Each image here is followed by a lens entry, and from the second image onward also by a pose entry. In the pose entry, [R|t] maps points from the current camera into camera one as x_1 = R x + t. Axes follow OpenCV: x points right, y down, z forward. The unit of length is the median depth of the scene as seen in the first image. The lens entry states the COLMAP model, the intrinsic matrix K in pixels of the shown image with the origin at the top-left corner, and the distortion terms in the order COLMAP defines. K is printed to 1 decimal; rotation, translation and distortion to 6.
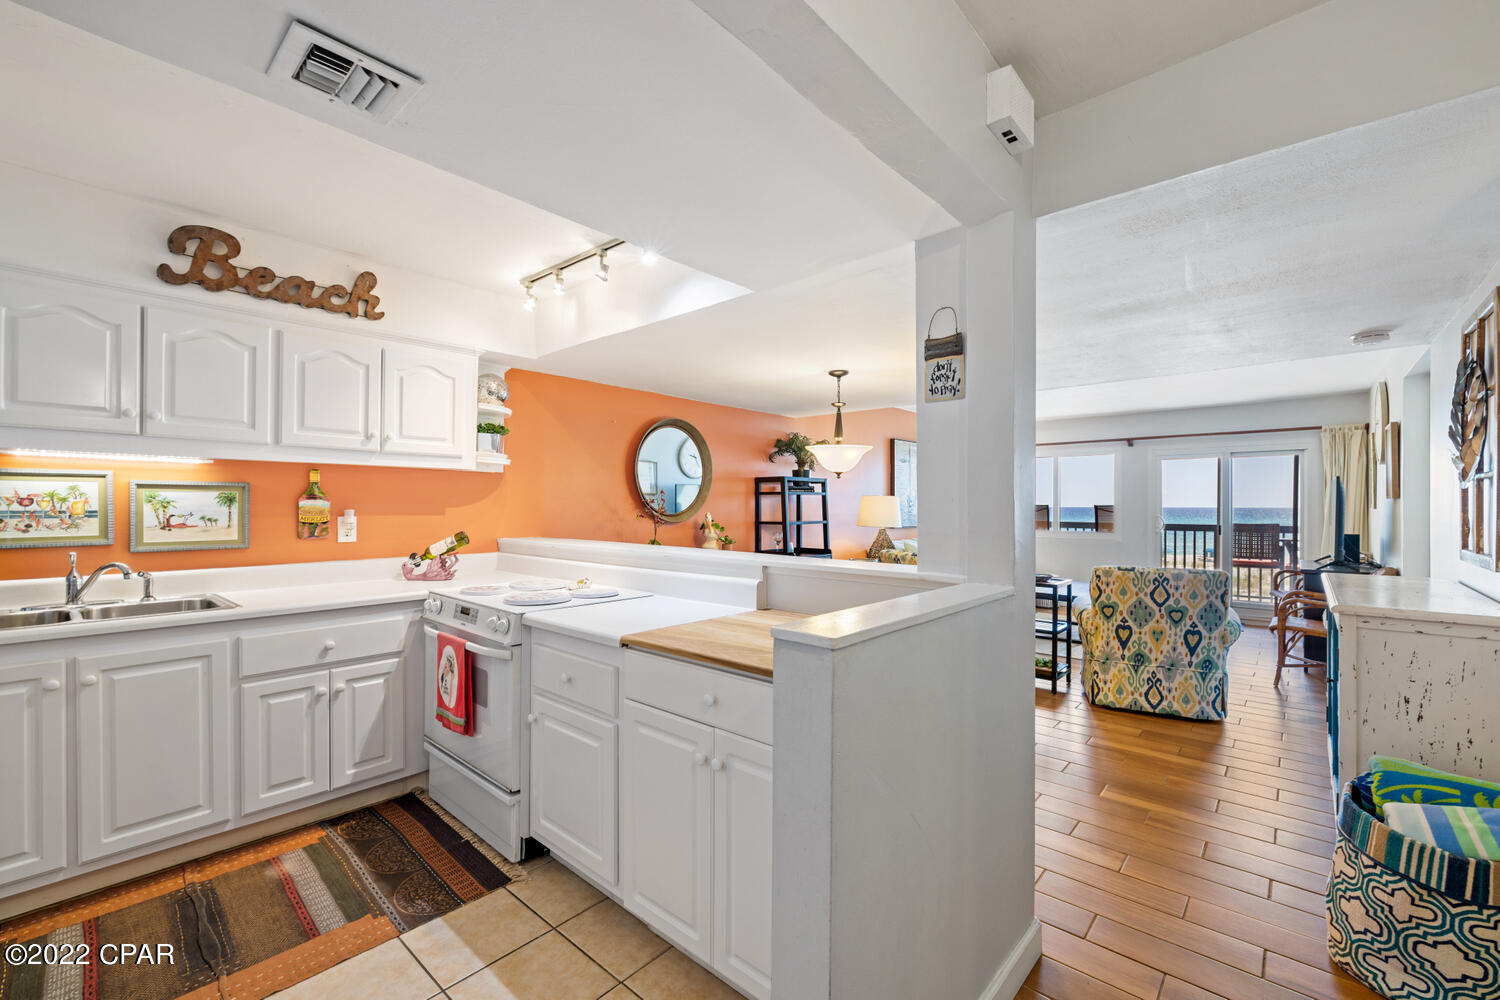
lens RADIAL K [[631.6, 0, 753.4], [0, 631.6, 506.1], [0, 0, 1]] dist [-0.001006, -0.000340]
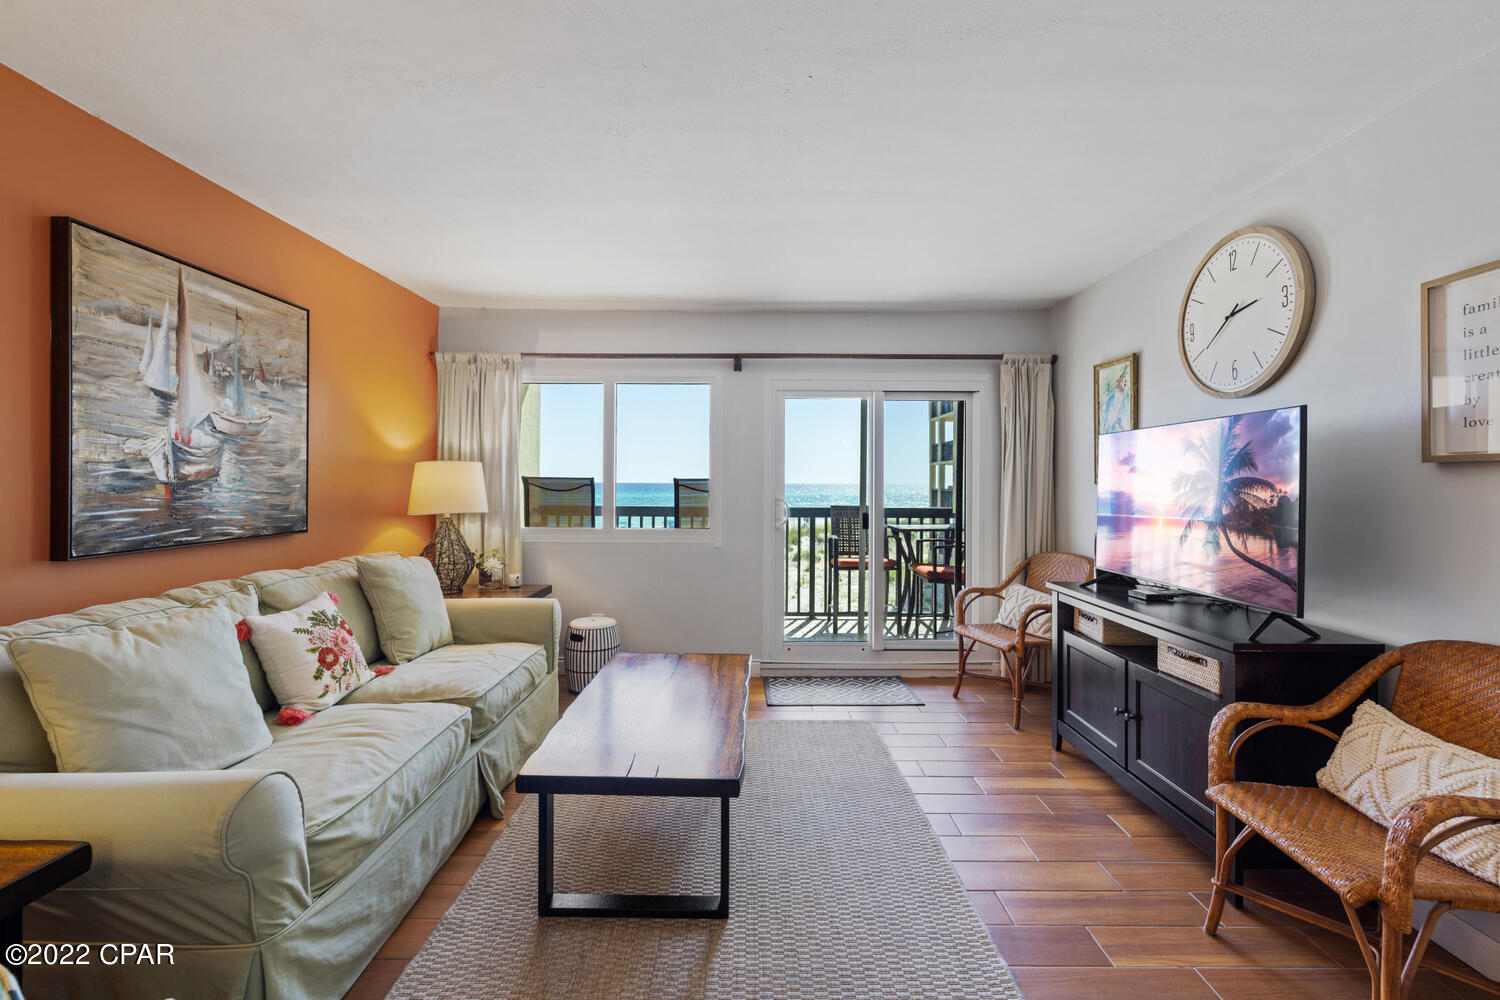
lens RADIAL K [[631.6, 0, 753.6], [0, 631.6, 482.4], [0, 0, 1]] dist [-0.001006, -0.000340]
pose [[0.755692, 0.001884, 0.654925, 0.617558], [-0.004212, 0.999989, 0.001984, 0.002331], [-0.654914, -0.004258, 0.755691, 1.425011]]
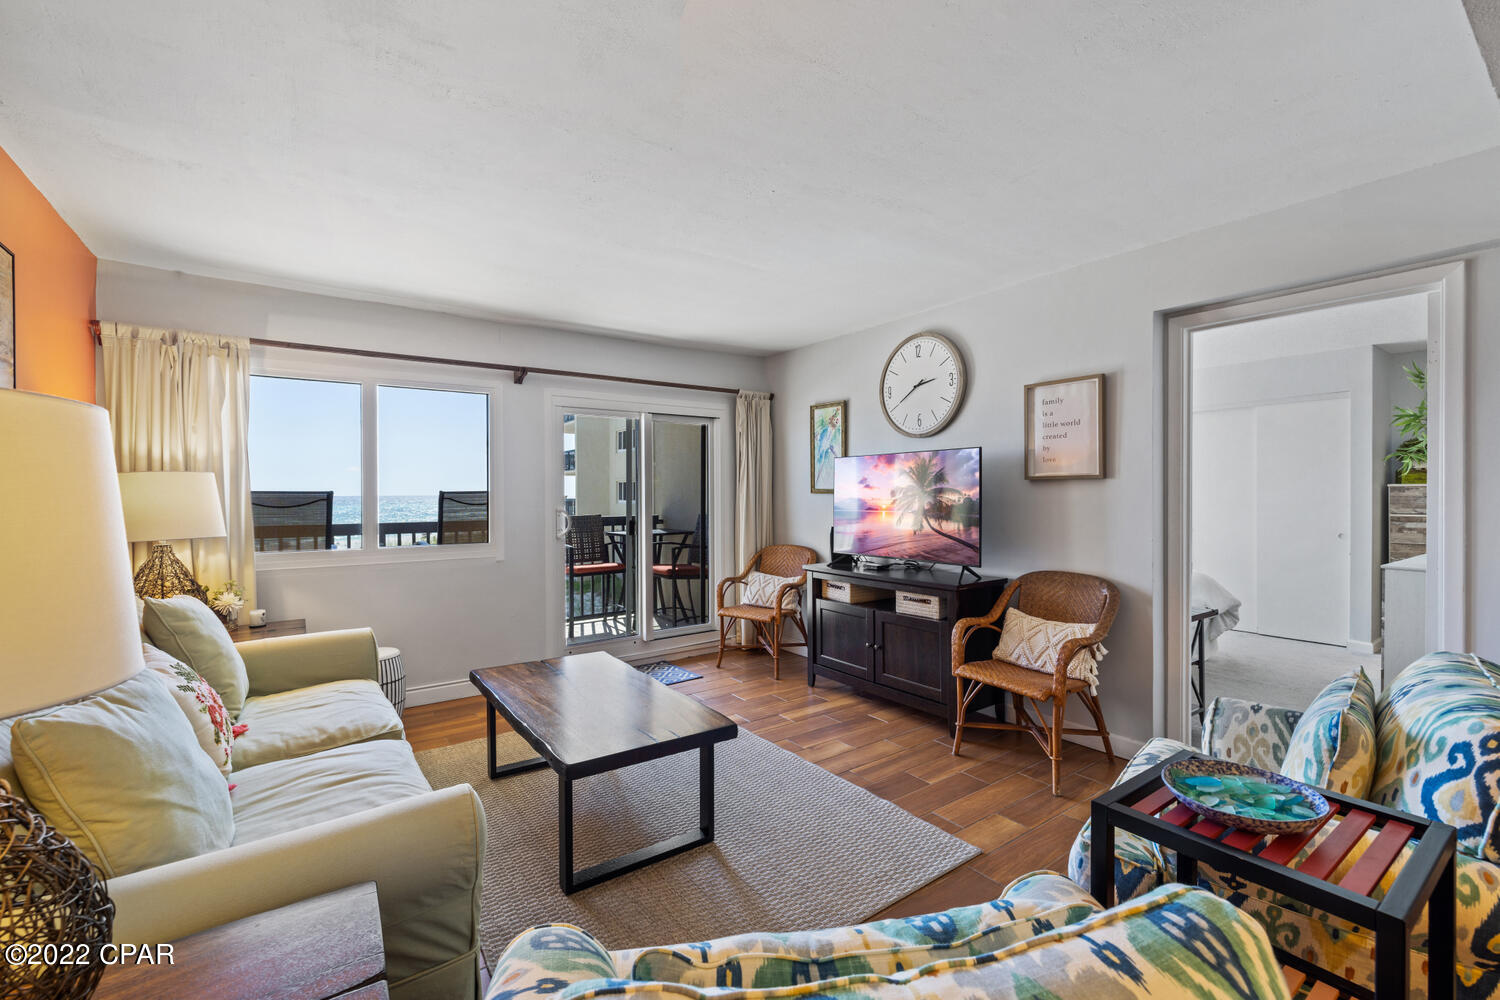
lens RADIAL K [[631.6, 0, 746.7], [0, 631.6, 498.3], [0, 0, 1]] dist [-0.001006, -0.000340]
pose [[0.235793, -0.012217, 0.971726, 0.274396], [0.005493, 0.999922, 0.011239, -0.000033], [-0.971788, 0.002687, 0.235842, 1.673245]]
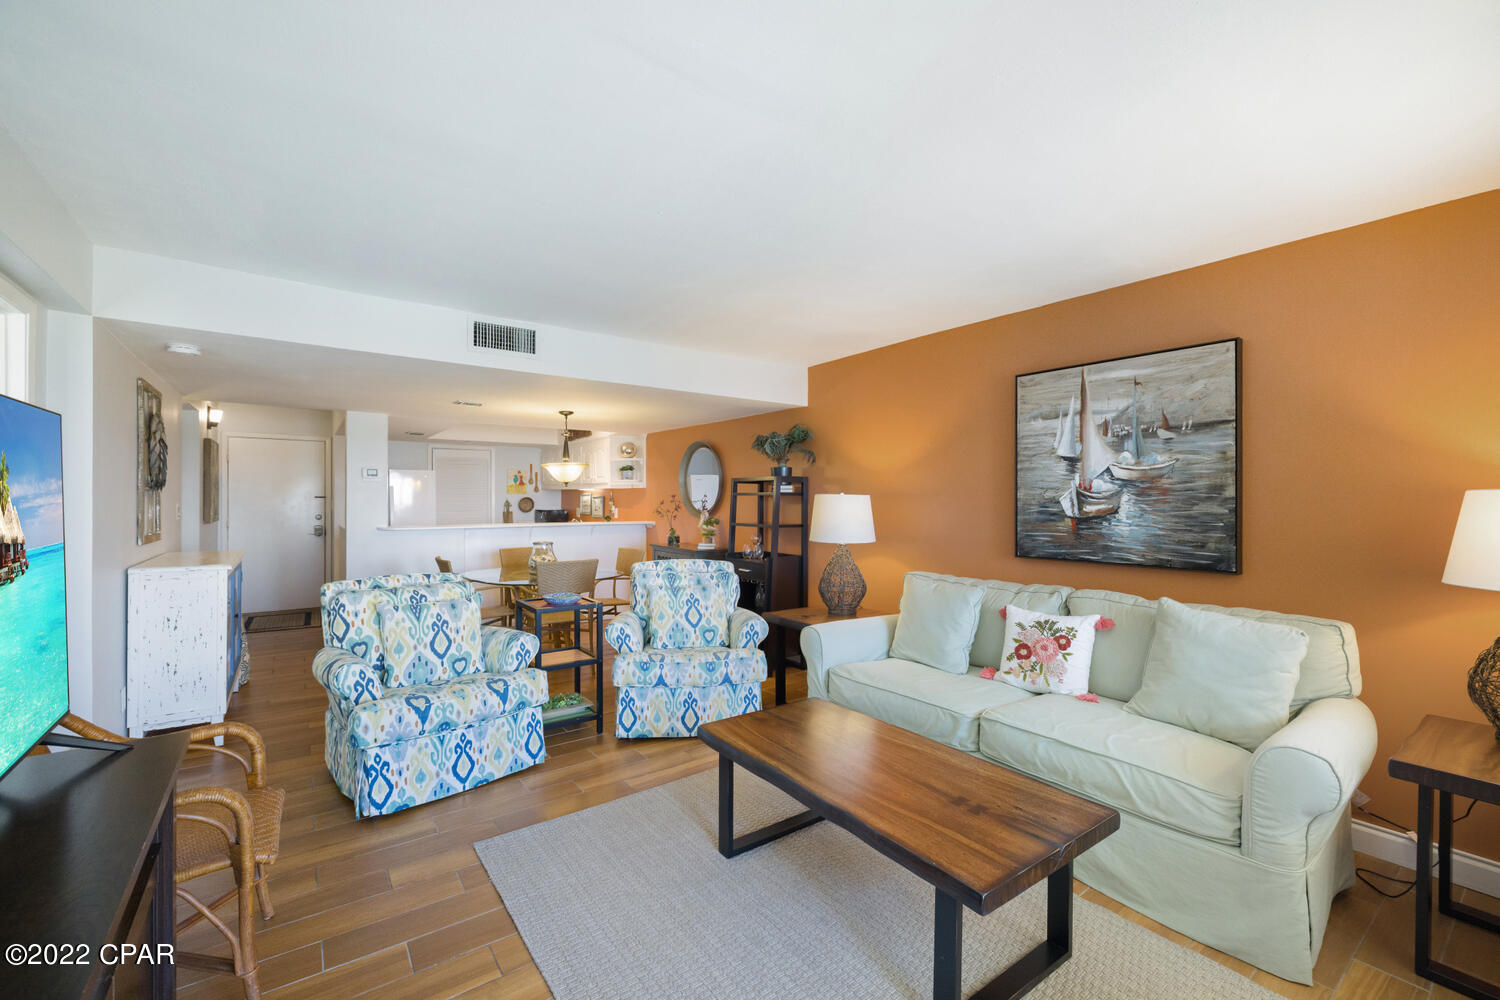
lens RADIAL K [[631.6, 0, 747.9], [0, 631.6, 512.2], [0, 0, 1]] dist [-0.001006, -0.000340]
pose [[-0.226693, 0.016839, -0.973821, 1.741167], [-0.005770, 0.999810, 0.018632, -0.018467], [0.973949, 0.009843, -0.226552, 2.099144]]
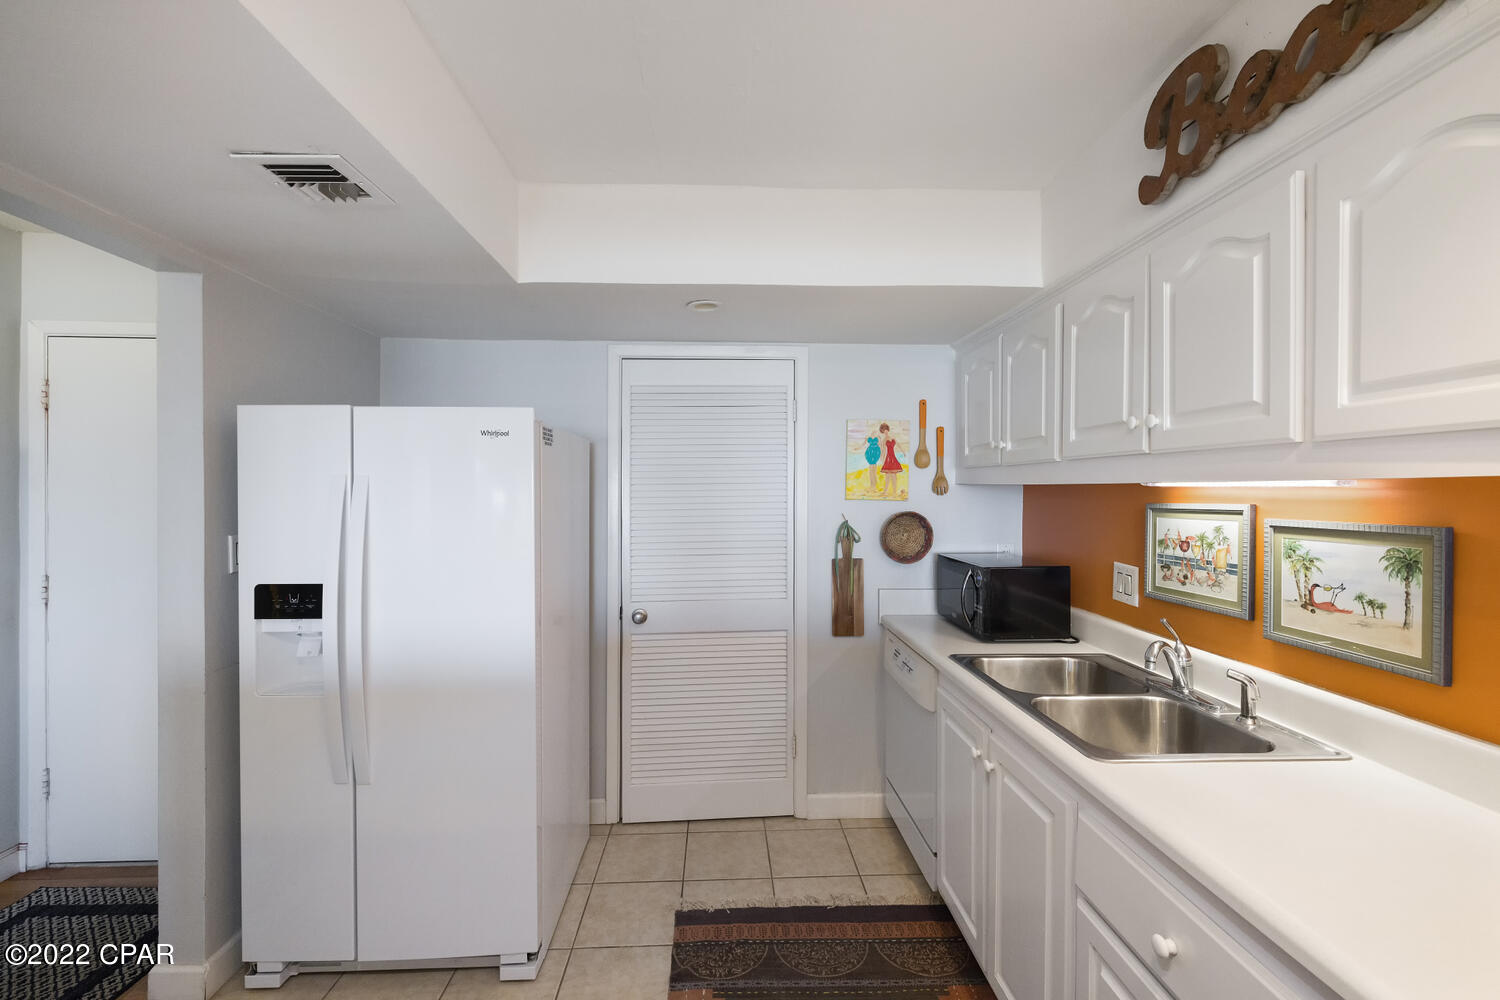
lens RADIAL K [[631.6, 0, 742.9], [0, 631.6, 498.3], [0, 0, 1]] dist [-0.001006, -0.000340]
pose [[-0.727363, 0.001283, -0.686251, -0.160736], [-0.005732, 0.999952, 0.007945, -0.051298], [0.686229, 0.009712, -0.727321, 0.884002]]
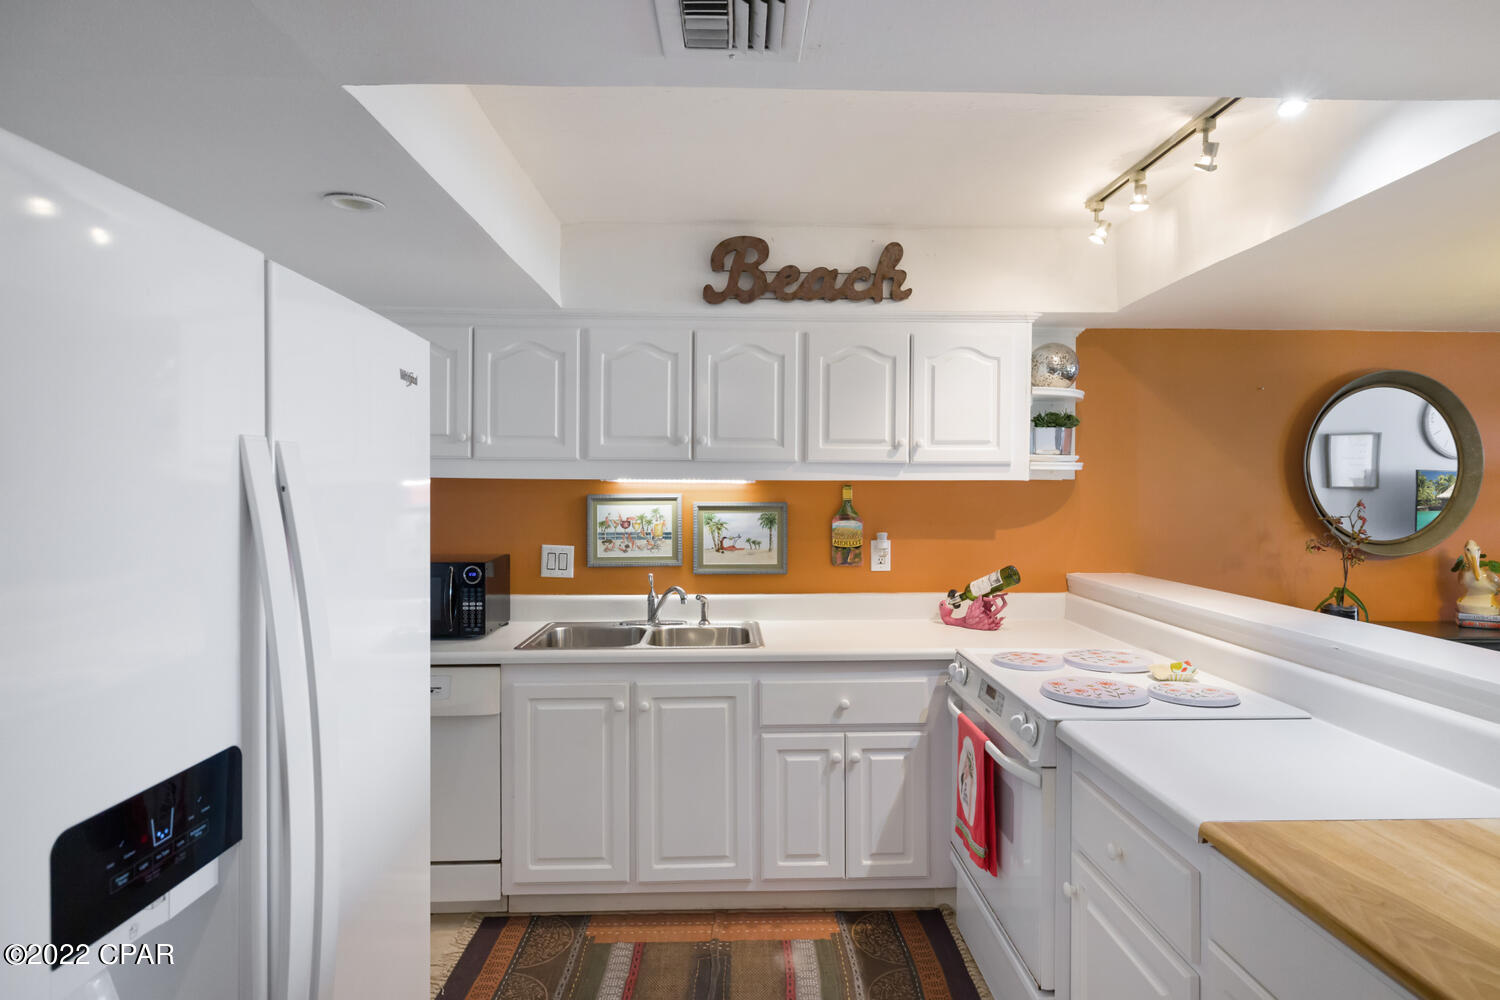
lens RADIAL K [[816.5, 0, 747.3], [0, 816.5, 488.1], [0, 0, 1]] dist [0.003016, -0.001356]
pose [[0.682268, -0.003759, -0.731092, 0.023676], [0.000293, 0.999988, -0.004867, -0.046683], [0.731102, 0.003106, 0.682261, 0.135674]]
